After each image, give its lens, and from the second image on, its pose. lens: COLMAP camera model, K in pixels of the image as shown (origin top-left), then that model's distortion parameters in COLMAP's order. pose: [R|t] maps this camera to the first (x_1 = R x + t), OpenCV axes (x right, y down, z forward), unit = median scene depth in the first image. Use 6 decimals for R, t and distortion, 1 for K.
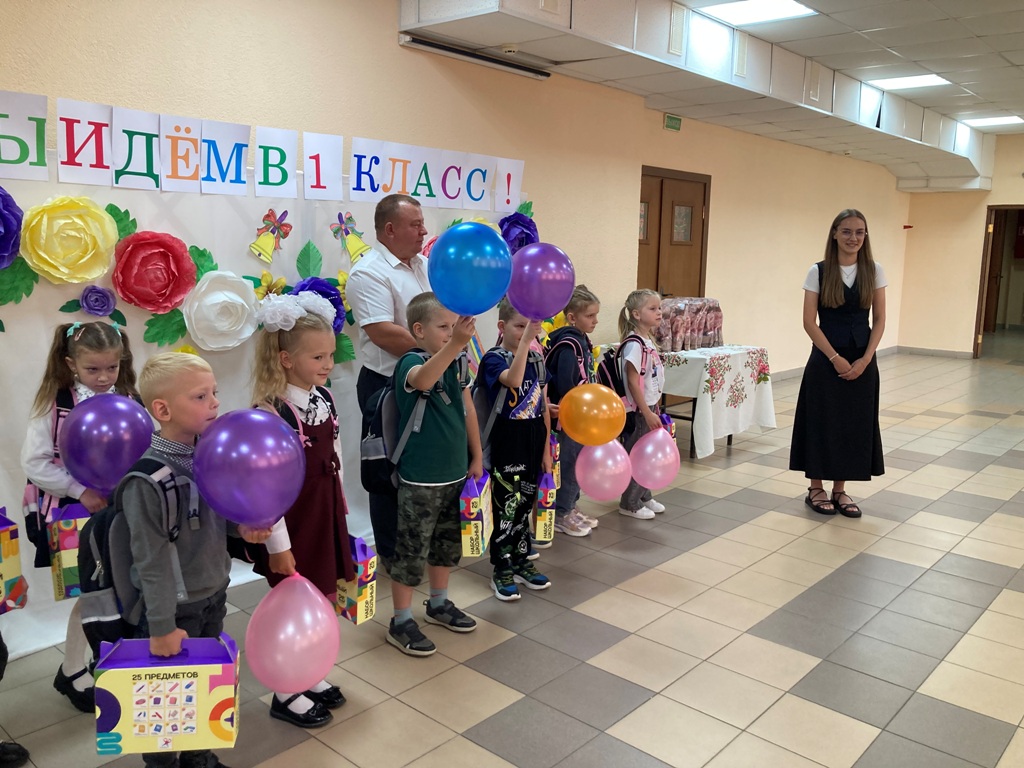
lens RADIAL K [[857.4, 0, 514.0], [0, 857.4, 366.6], [0, 0, 1]] dist [-0.005996, -0.004969]
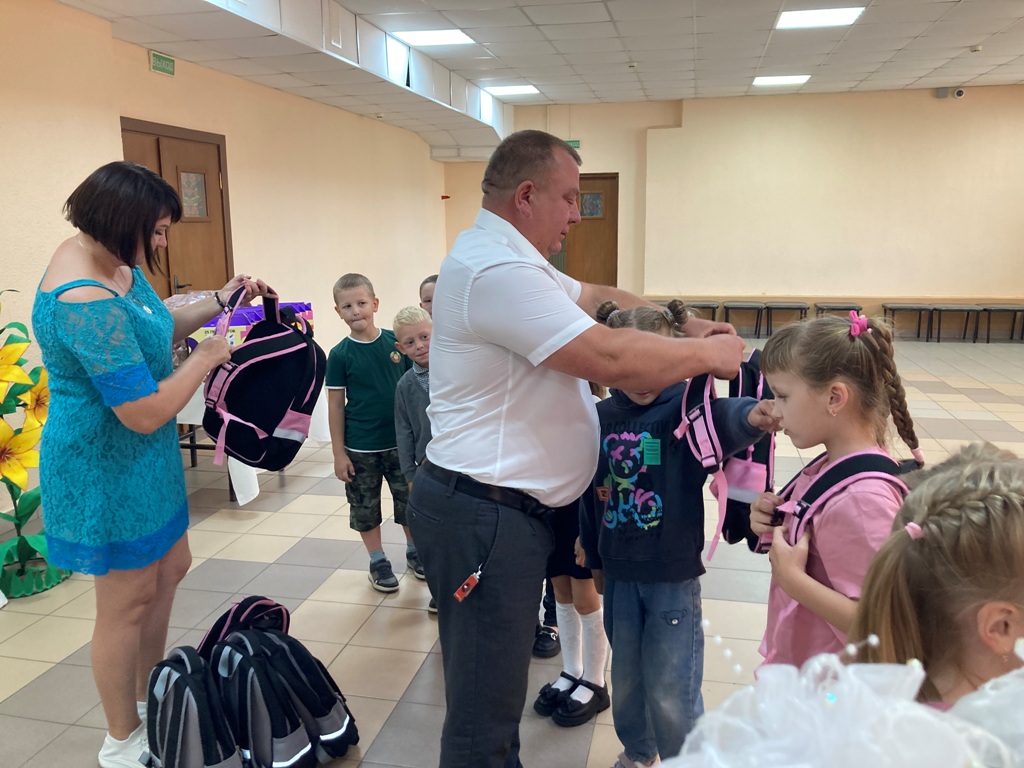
lens RADIAL K [[846.6, 0, 512.0], [0, 846.6, 384.0], [0, 0, 1]] dist [0.043845, -0.018692]
pose [[0.872124, -0.122718, 0.473645, 0.094747], [0.099231, 0.992281, 0.074380, -0.036684], [-0.479116, -0.017868, 0.877570, 0.261453]]
